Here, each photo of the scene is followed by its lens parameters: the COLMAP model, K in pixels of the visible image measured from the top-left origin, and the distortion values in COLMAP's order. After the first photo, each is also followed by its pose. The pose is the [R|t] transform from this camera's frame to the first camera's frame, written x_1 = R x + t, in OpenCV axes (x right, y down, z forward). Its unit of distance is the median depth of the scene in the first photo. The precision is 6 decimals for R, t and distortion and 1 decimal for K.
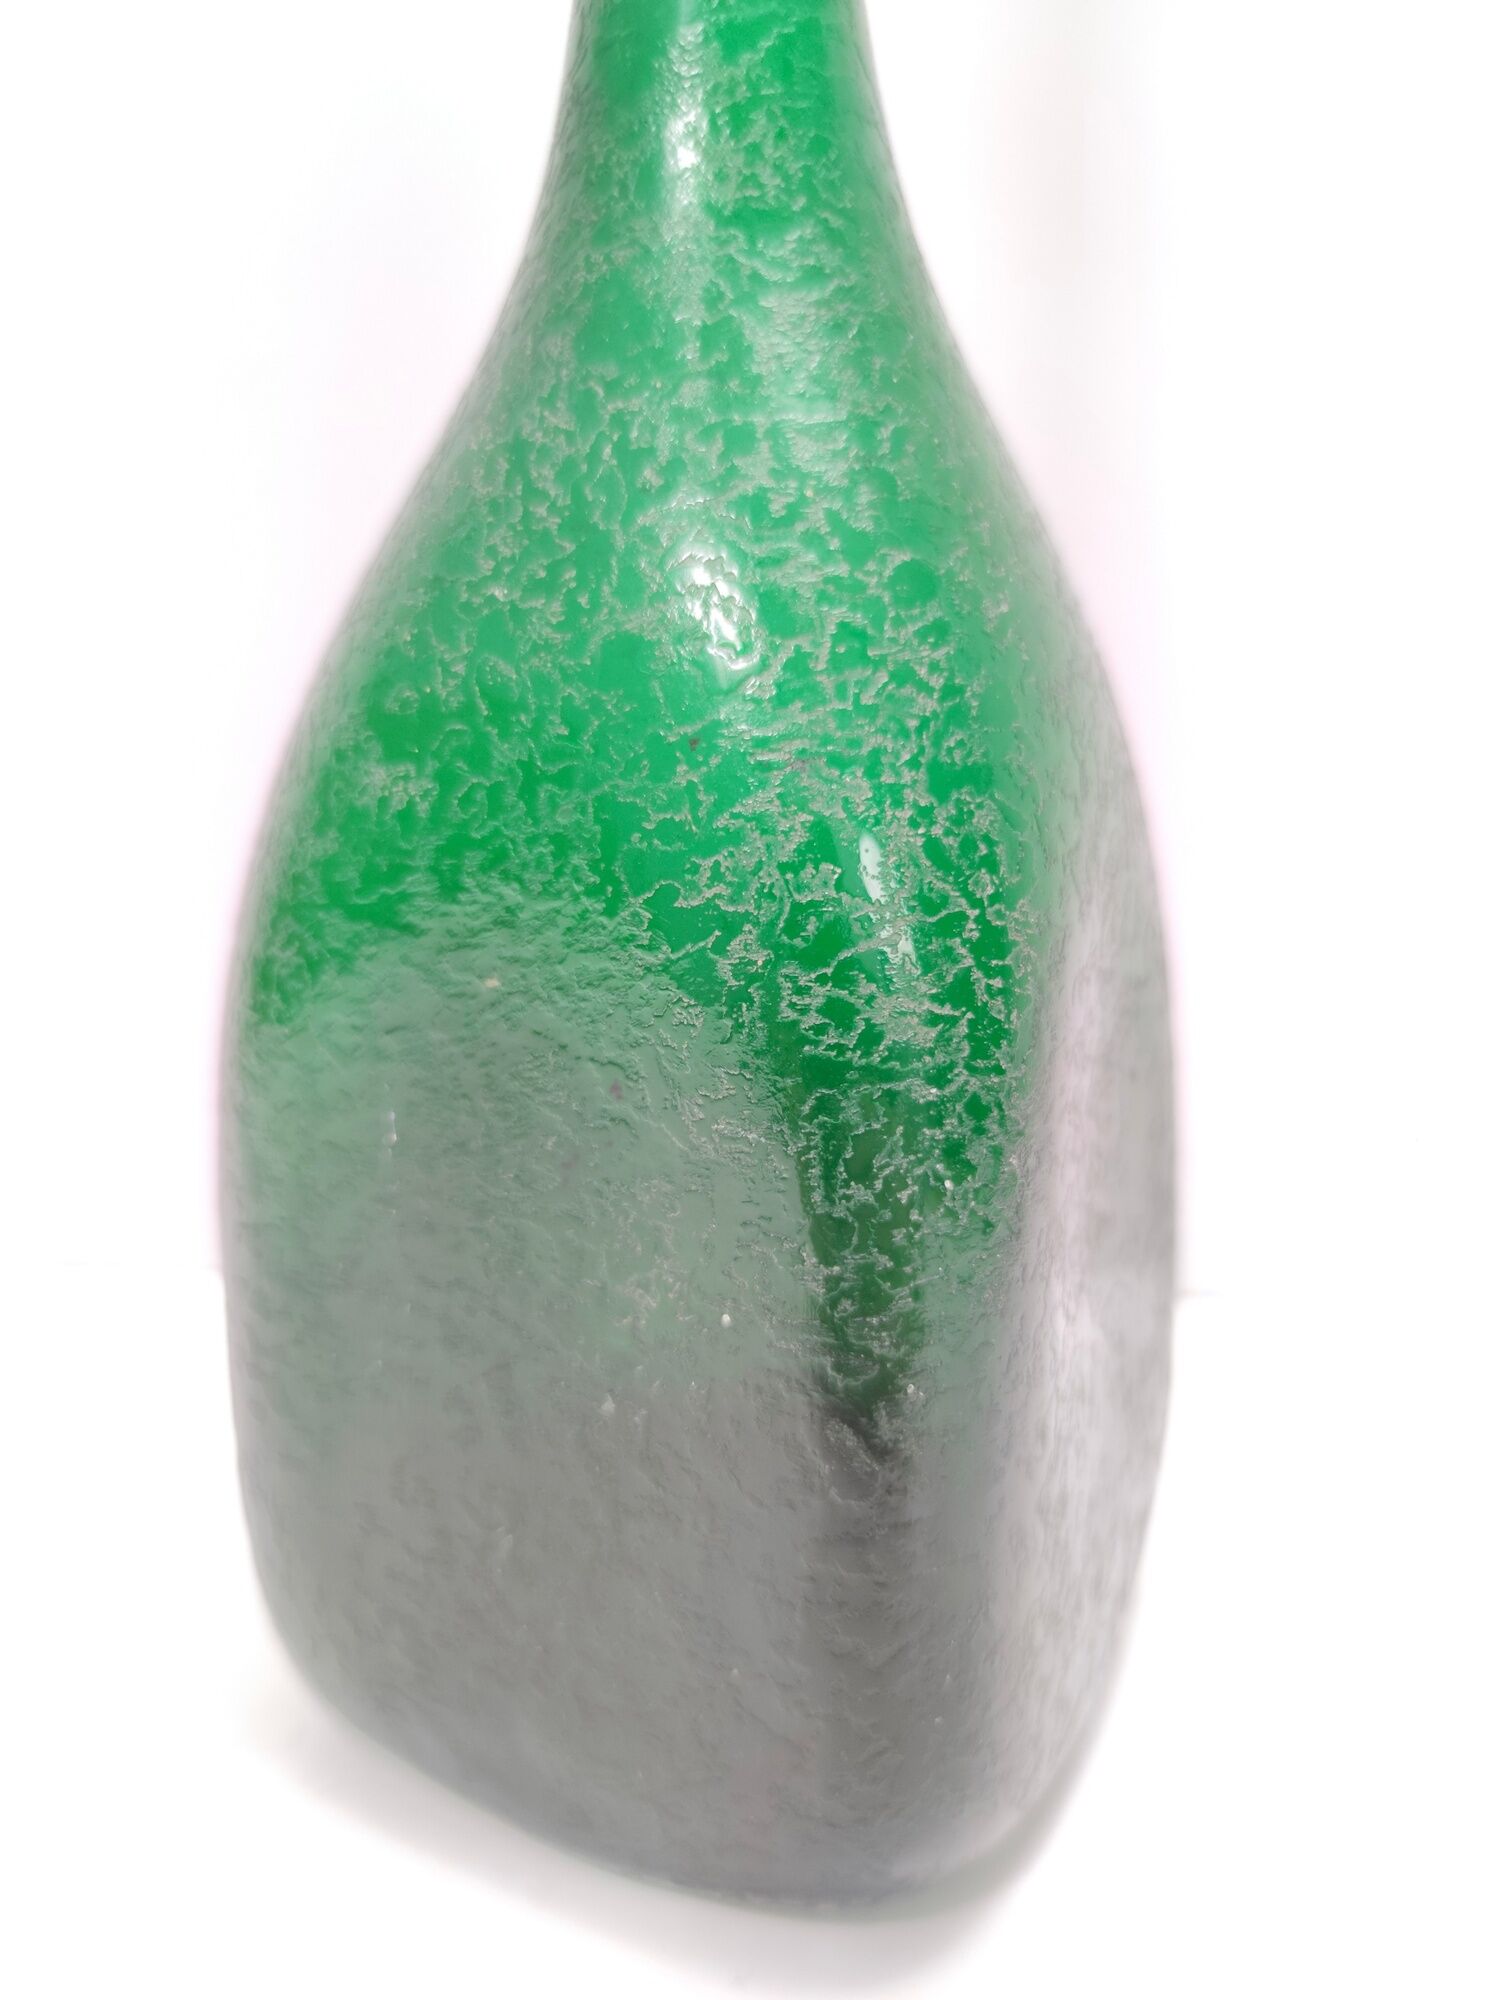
lens RADIAL K [[1567.3, 0, 741.3], [0, 1567.3, 997.3], [0, 0, 1]] dist [-0.052912, -0.007943]
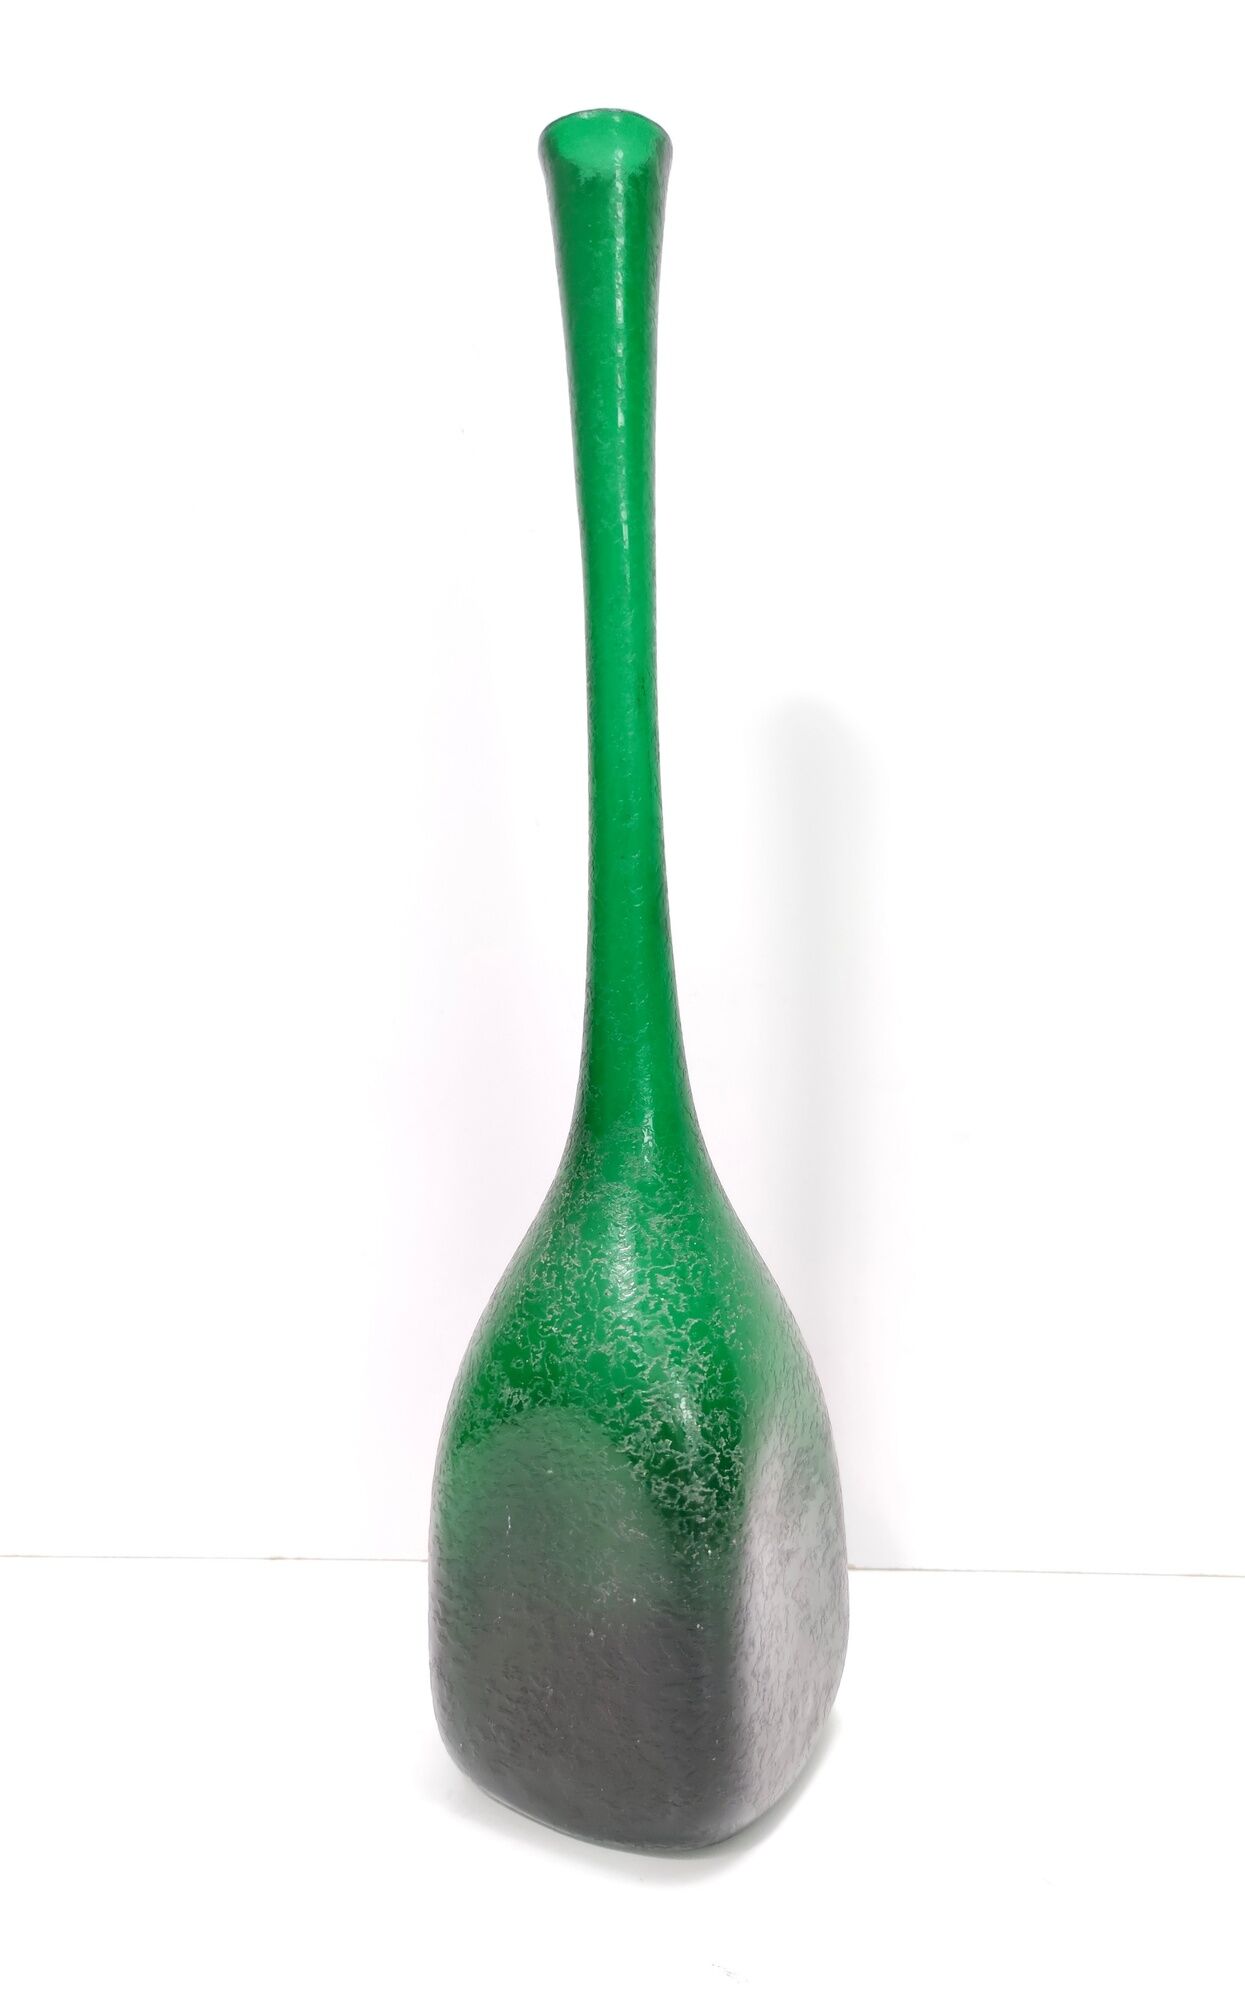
lens RADIAL K [[1629.6, 0, 701.6], [0, 1629.6, 904.8], [0, 0, 1]] dist [0.005053, -0.000994]
pose [[0.999956, -0.007568, 0.005497, 0.101614], [0.008374, 0.986133, -0.165746, -0.526025], [-0.004167, 0.165785, 0.986153, -2.044498]]
